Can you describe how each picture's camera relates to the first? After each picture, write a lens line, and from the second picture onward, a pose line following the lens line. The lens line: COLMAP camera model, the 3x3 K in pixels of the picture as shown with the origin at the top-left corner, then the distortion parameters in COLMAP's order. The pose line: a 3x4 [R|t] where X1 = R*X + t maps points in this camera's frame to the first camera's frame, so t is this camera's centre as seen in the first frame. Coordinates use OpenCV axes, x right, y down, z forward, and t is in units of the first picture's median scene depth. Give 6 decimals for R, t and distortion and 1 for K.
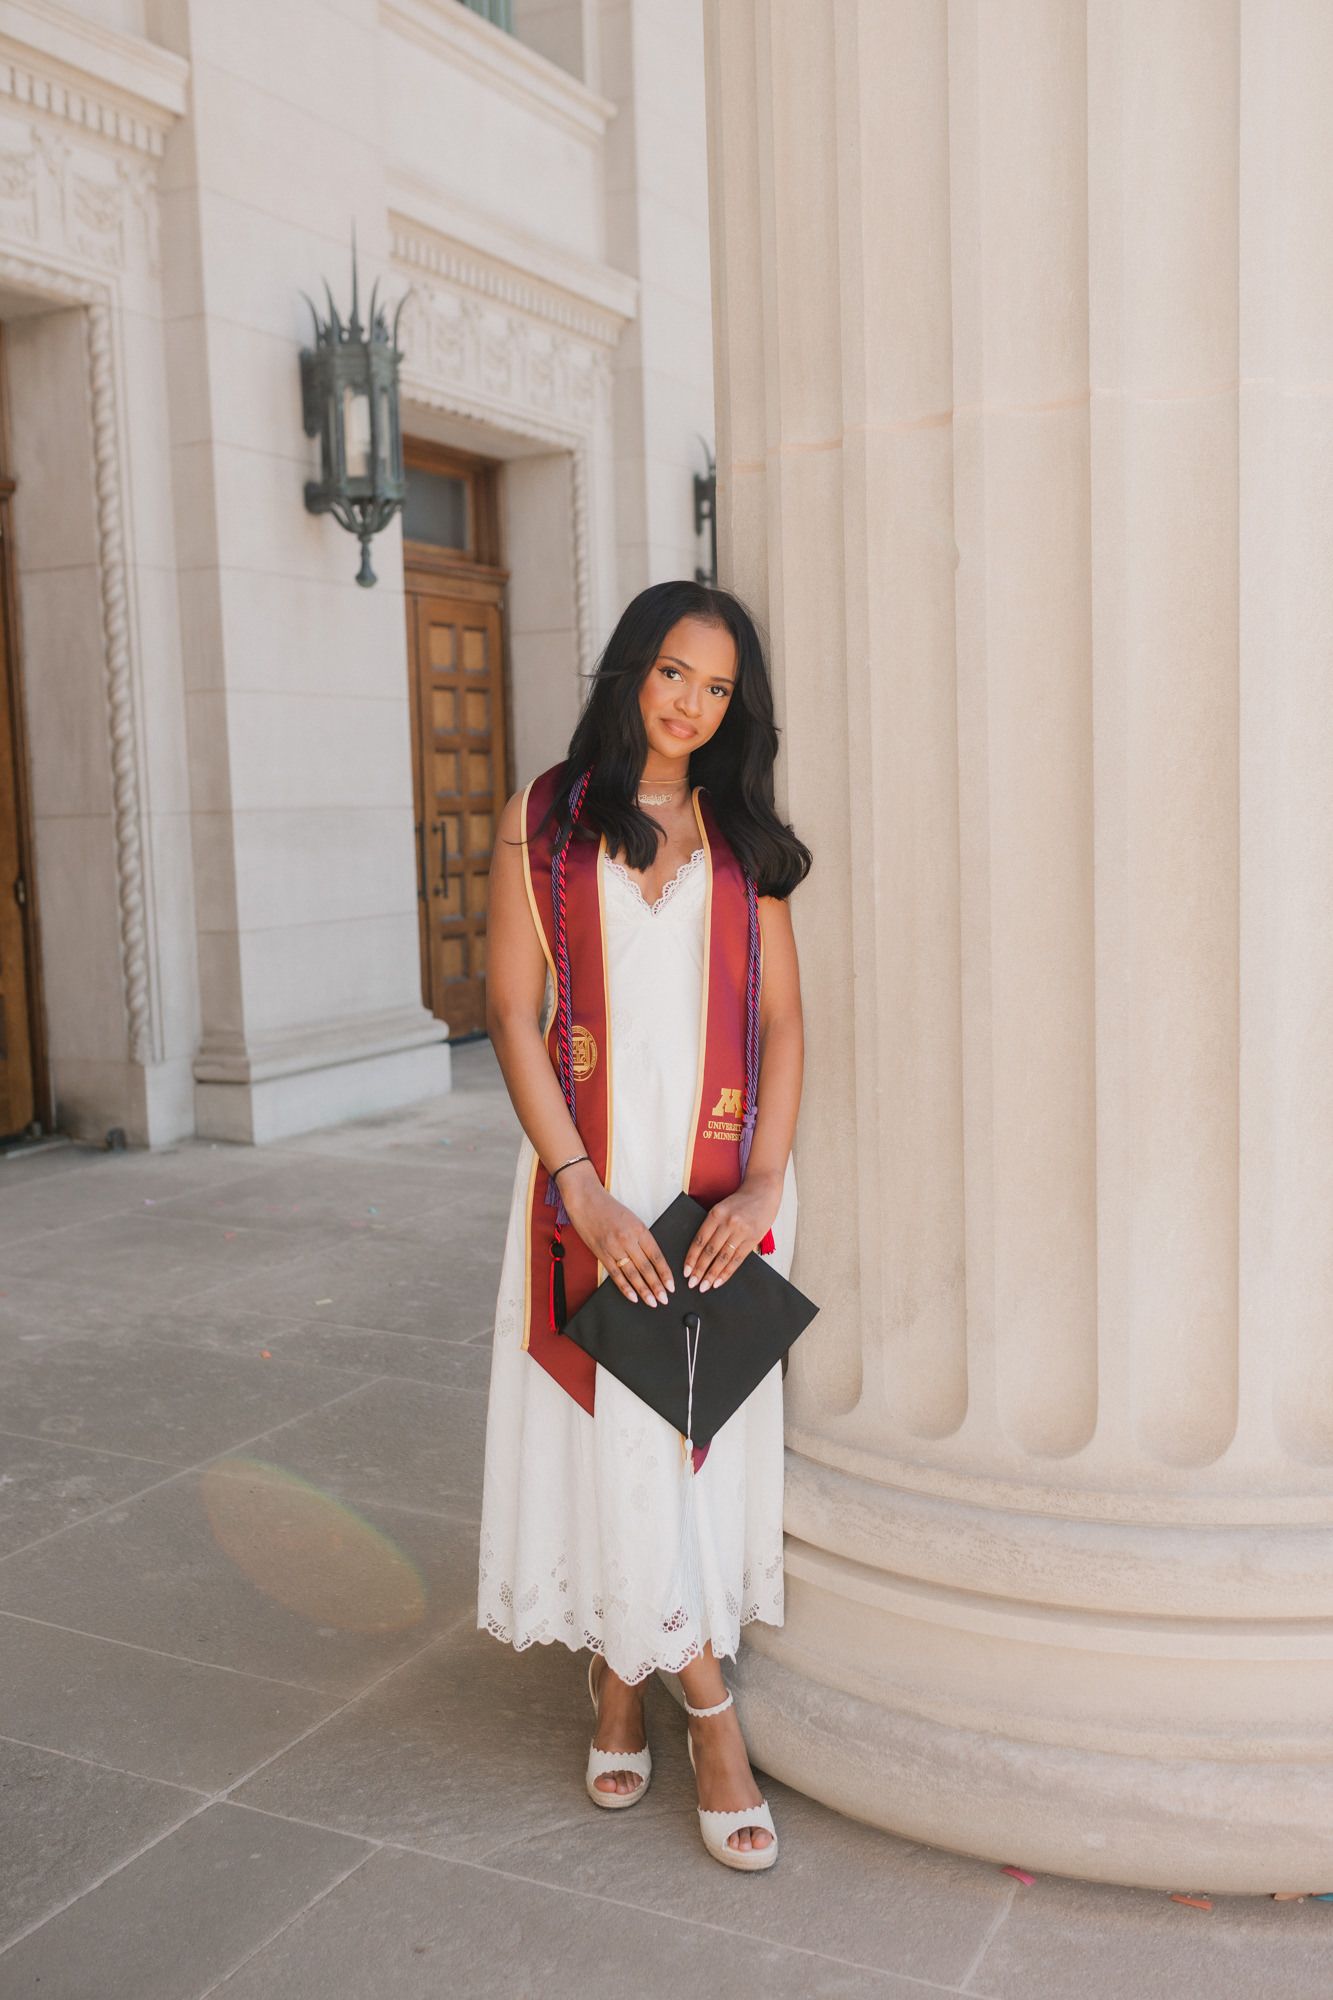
lens RADIAL K [[1916.4, 0, 666.5], [0, 1916.4, 1000.0], [0, 0, 1]] dist [0.004915, 0.018346]
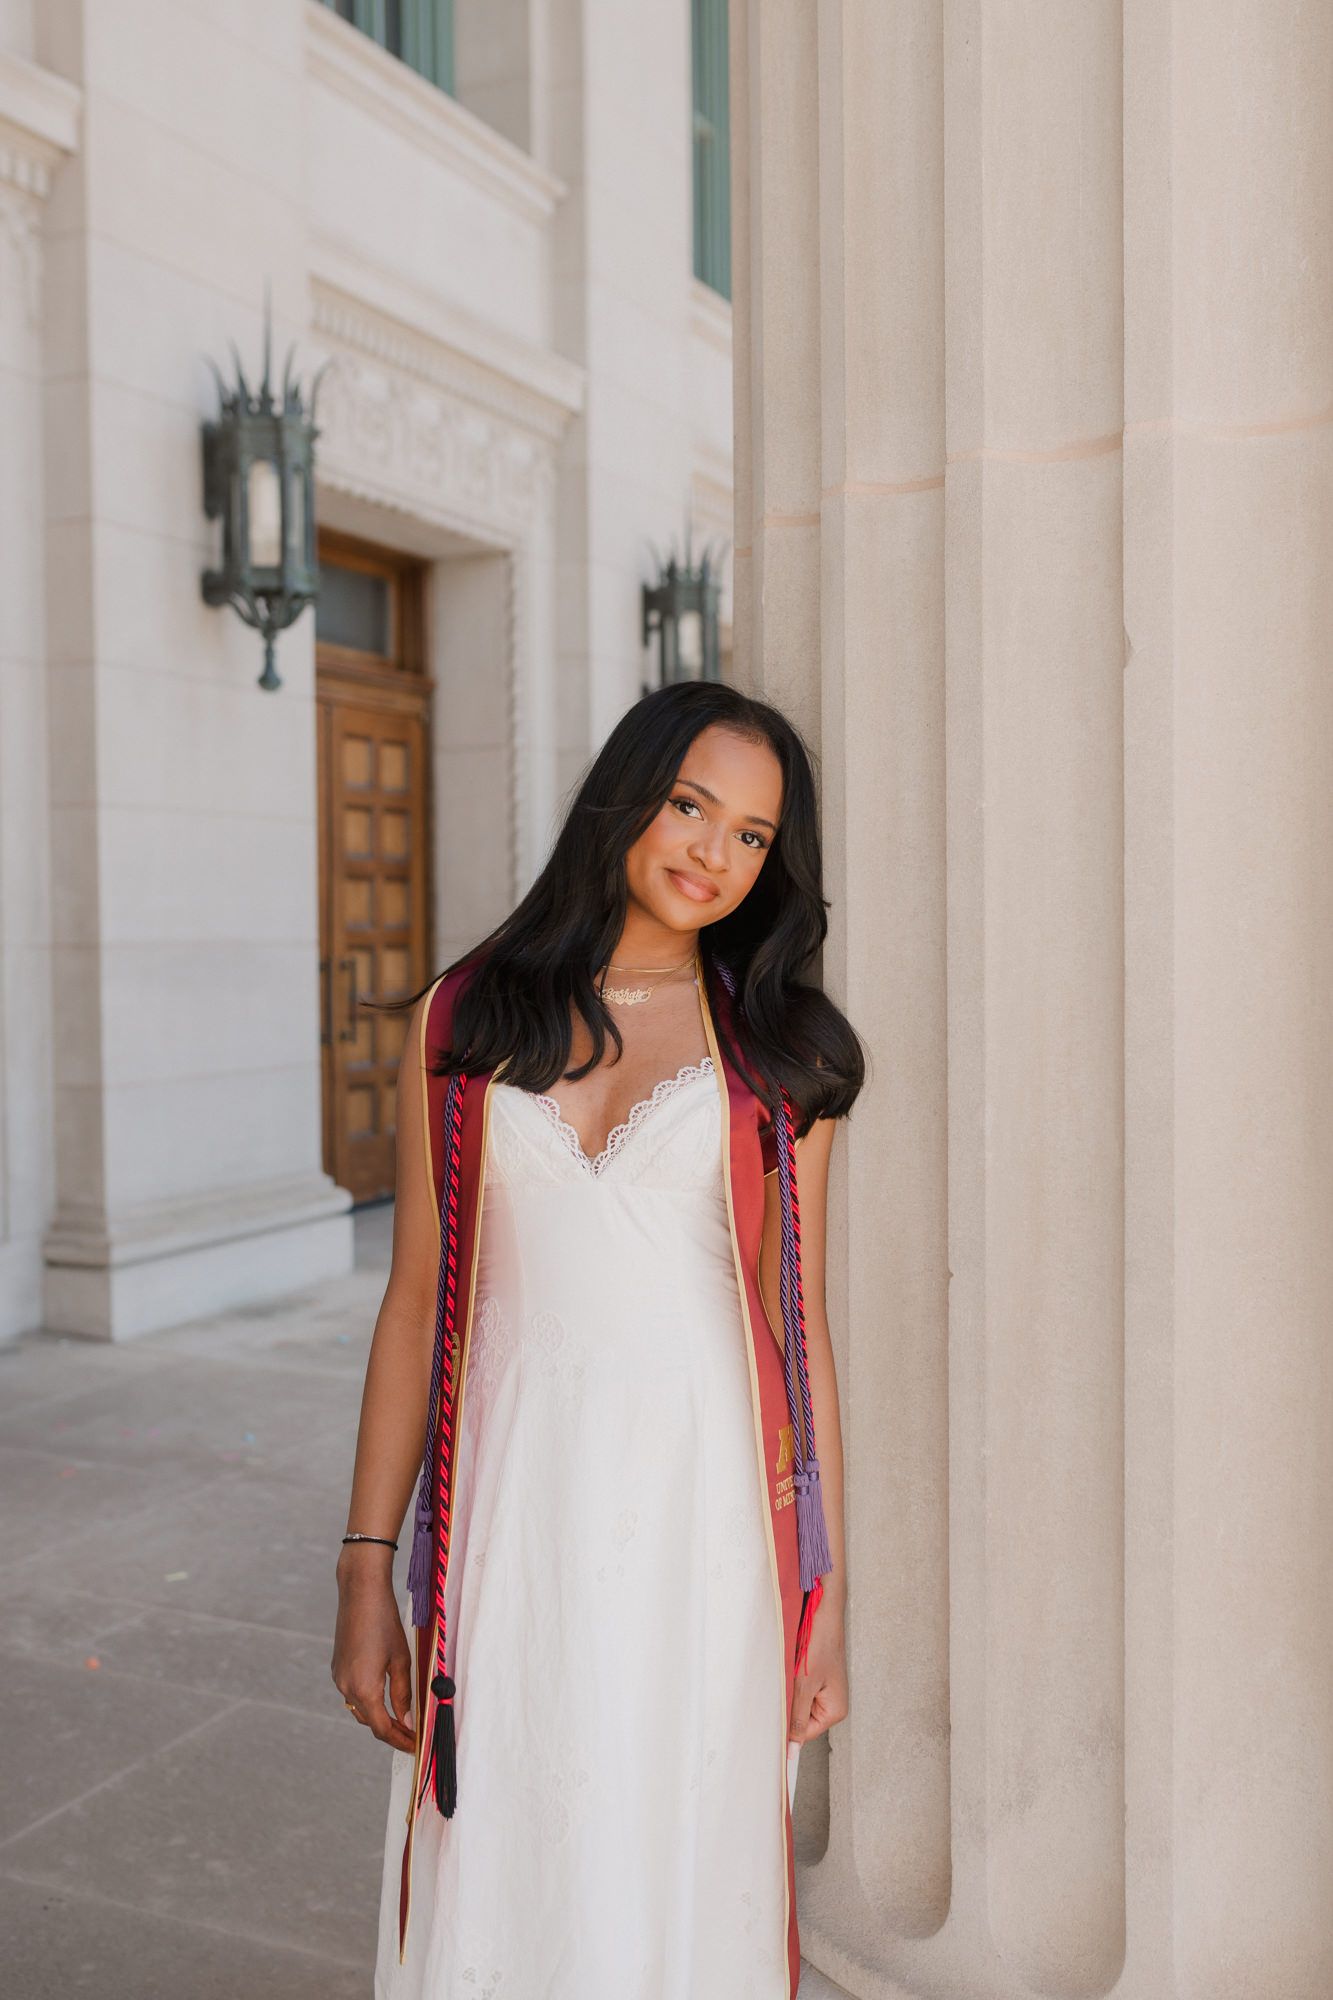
lens RADIAL K [[1958.1, 0, 699.2], [0, 1958.1, 998.9], [0, 0, 1]] dist [0.005918, 0.021336]
pose [[0.998164, 0.021056, 0.056793, -0.009898], [-0.017289, 0.997669, -0.066011, -0.021241], [-0.058051, 0.064907, 0.996201, 0.113863]]
